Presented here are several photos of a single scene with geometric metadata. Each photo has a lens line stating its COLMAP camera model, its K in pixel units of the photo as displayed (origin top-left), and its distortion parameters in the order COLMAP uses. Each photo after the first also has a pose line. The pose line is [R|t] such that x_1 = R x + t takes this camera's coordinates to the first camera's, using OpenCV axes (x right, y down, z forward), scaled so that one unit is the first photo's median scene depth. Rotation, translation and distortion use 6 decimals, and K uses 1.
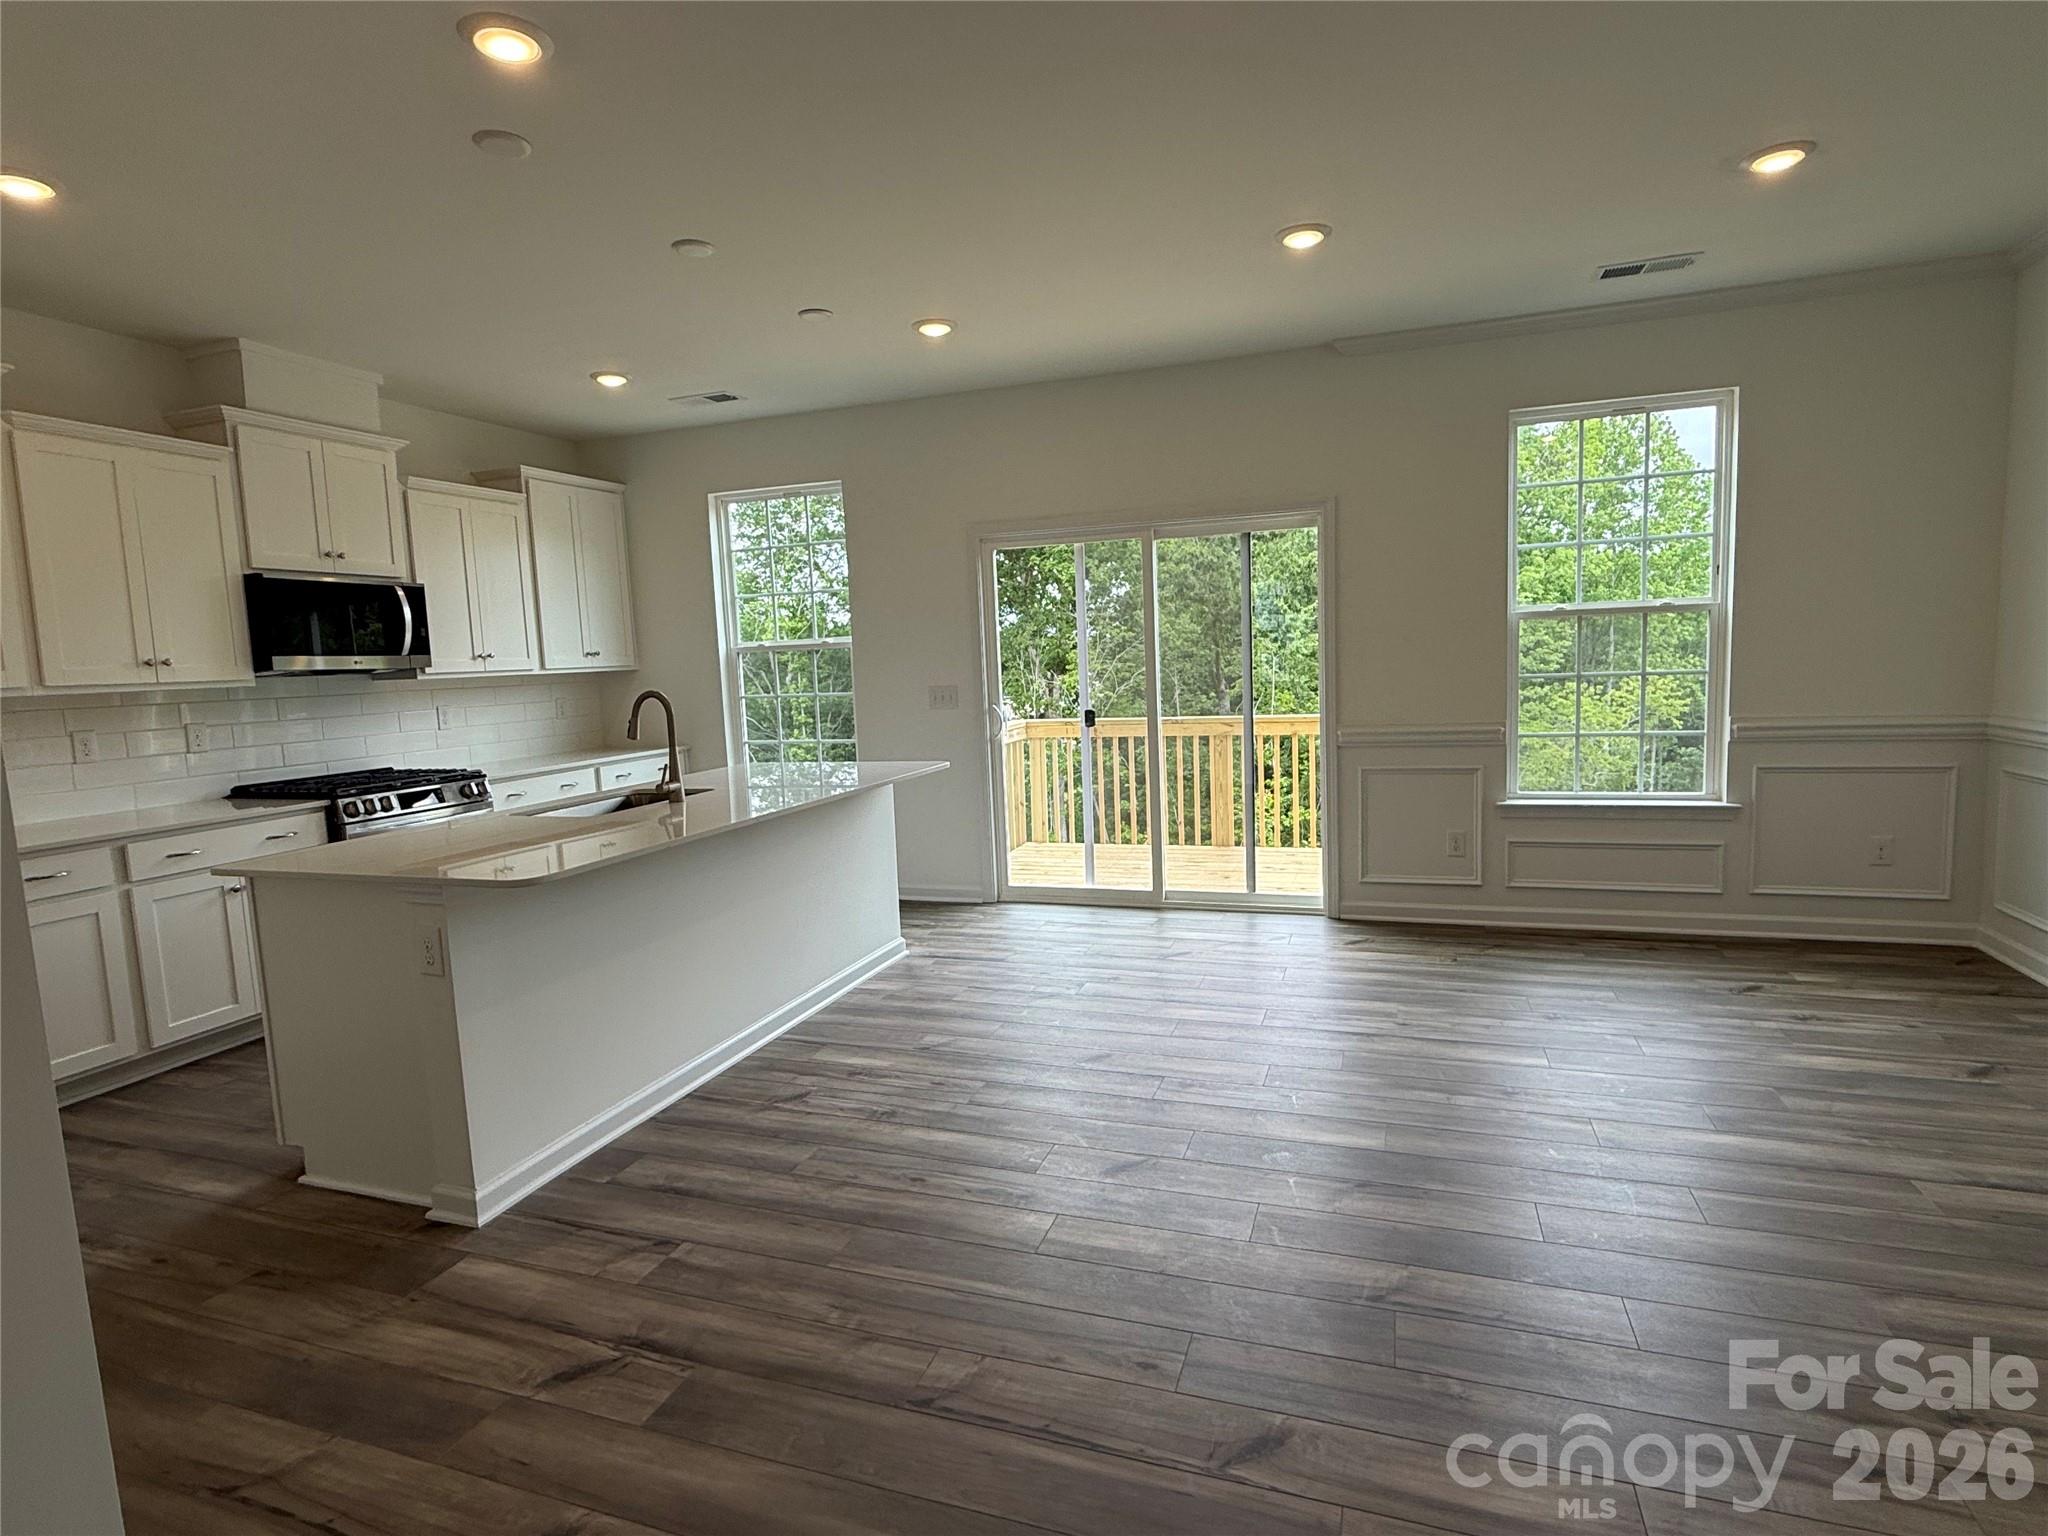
lens RADIAL K [[1057.9, 0, 1024.0], [0, 1057.9, 768.0], [0, 0, 1]] dist [0.105260, -0.000021]
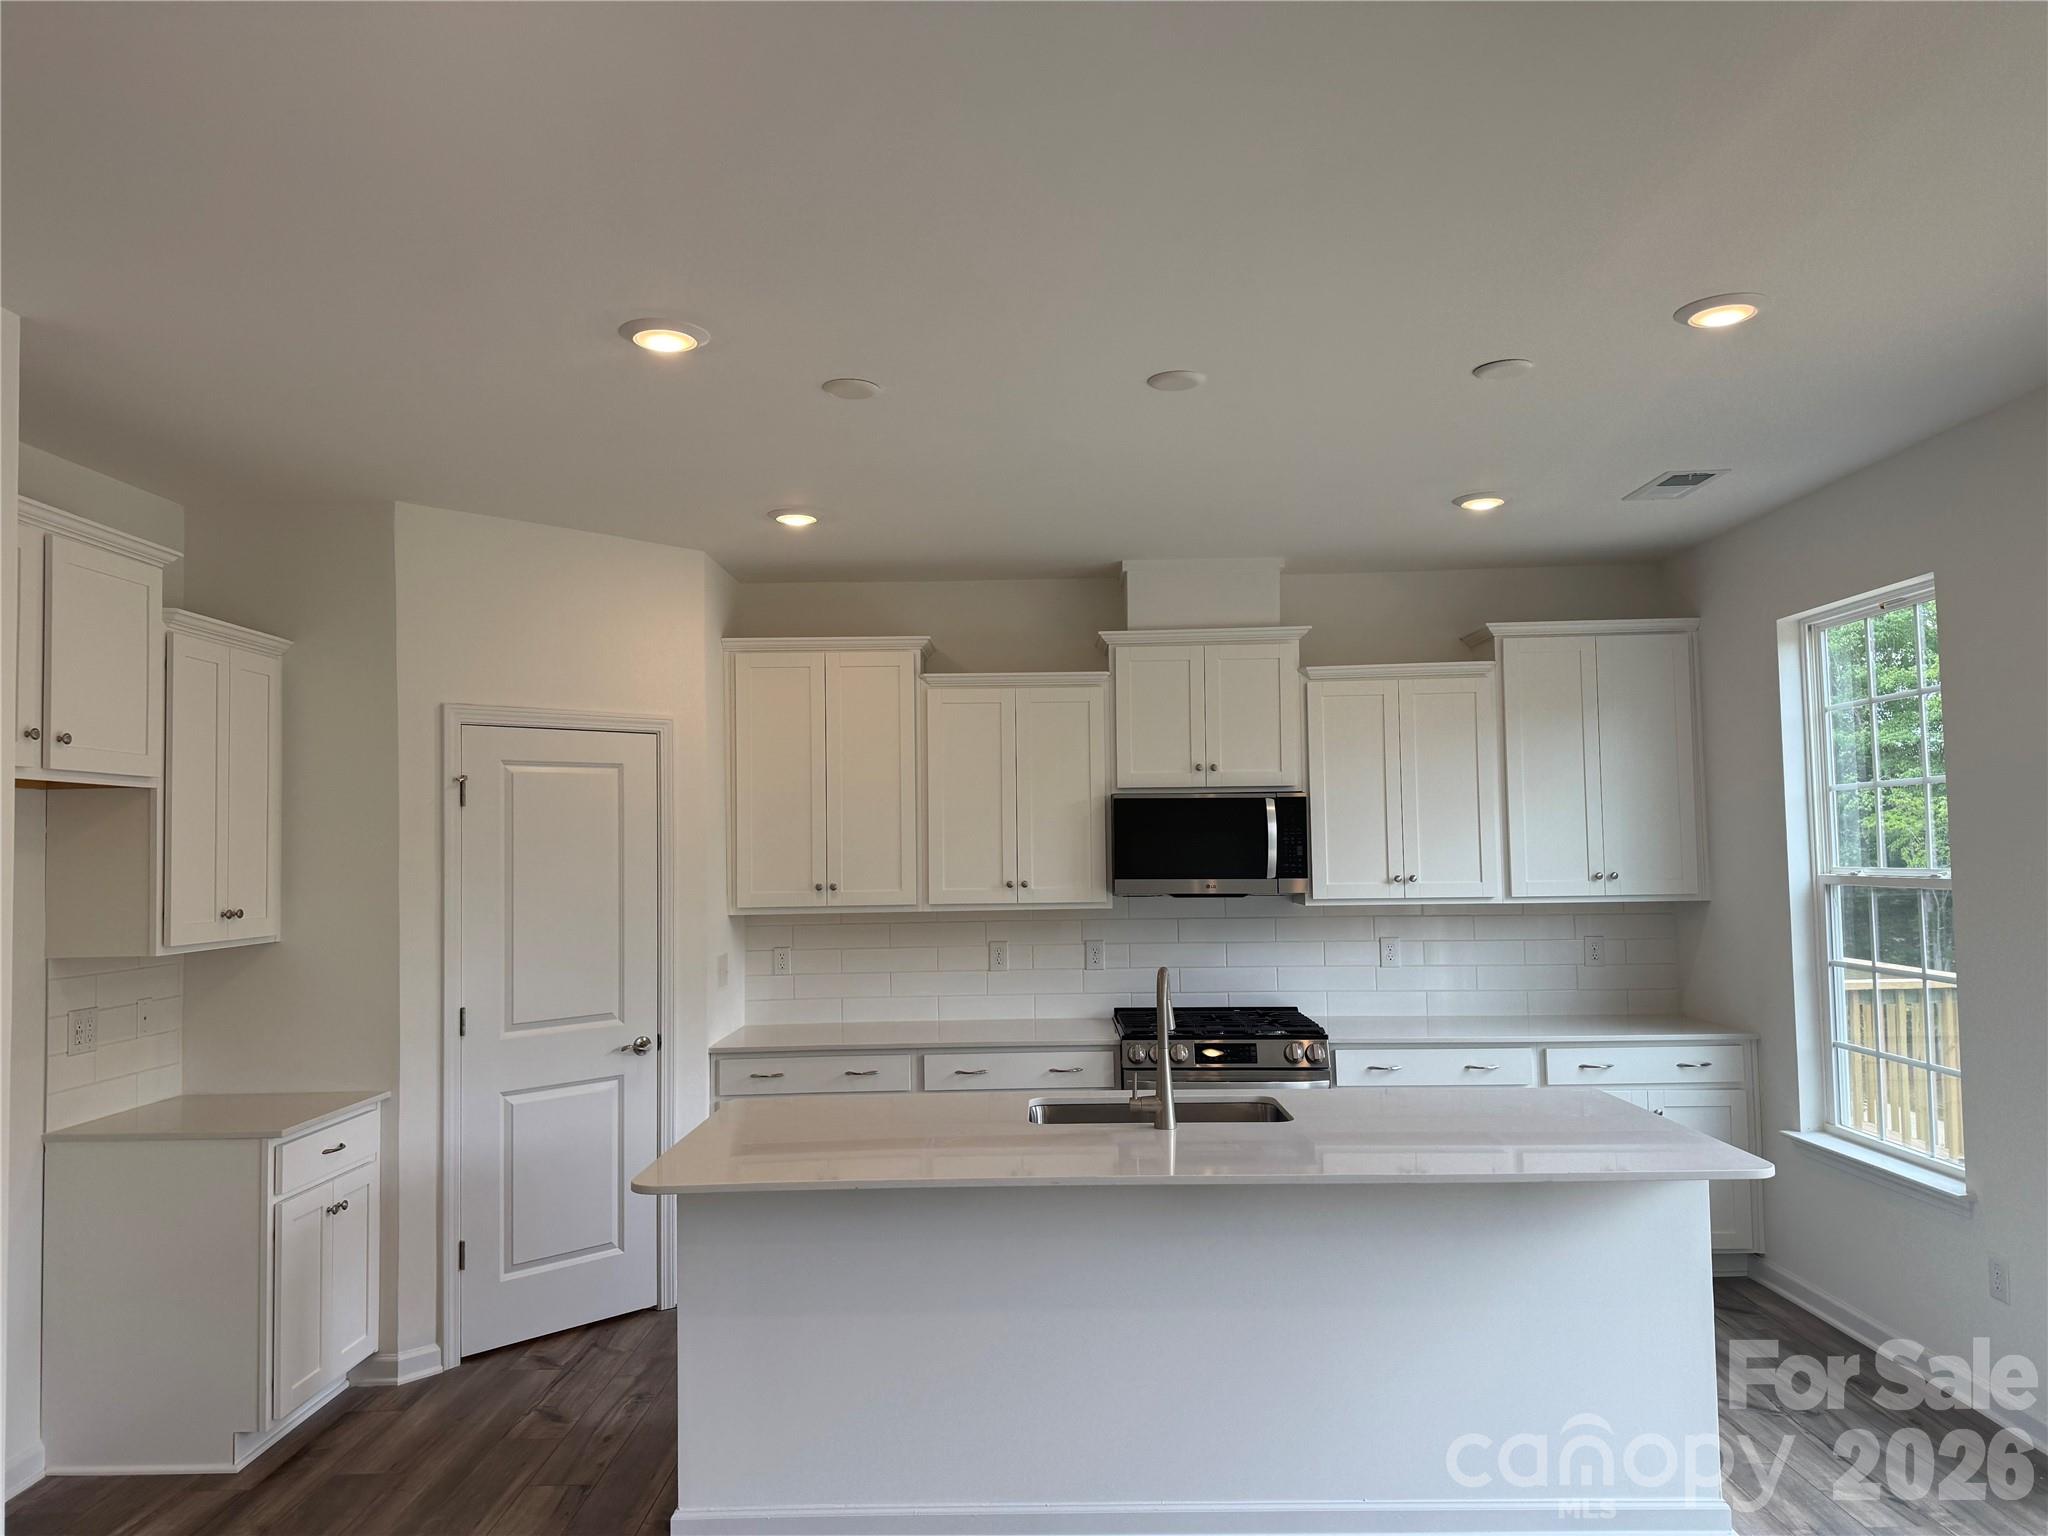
lens RADIAL K [[1474.1, 0, 1024.0], [0, 1474.1, 768.0], [0, 0, 1]] dist [0.002949, -0.000350]
pose [[0.331106, -0.009350, -0.943547, 0.439318], [-0.109429, 0.992823, -0.048239, -0.112711], [0.937227, 0.119223, 0.327707, 0.447379]]
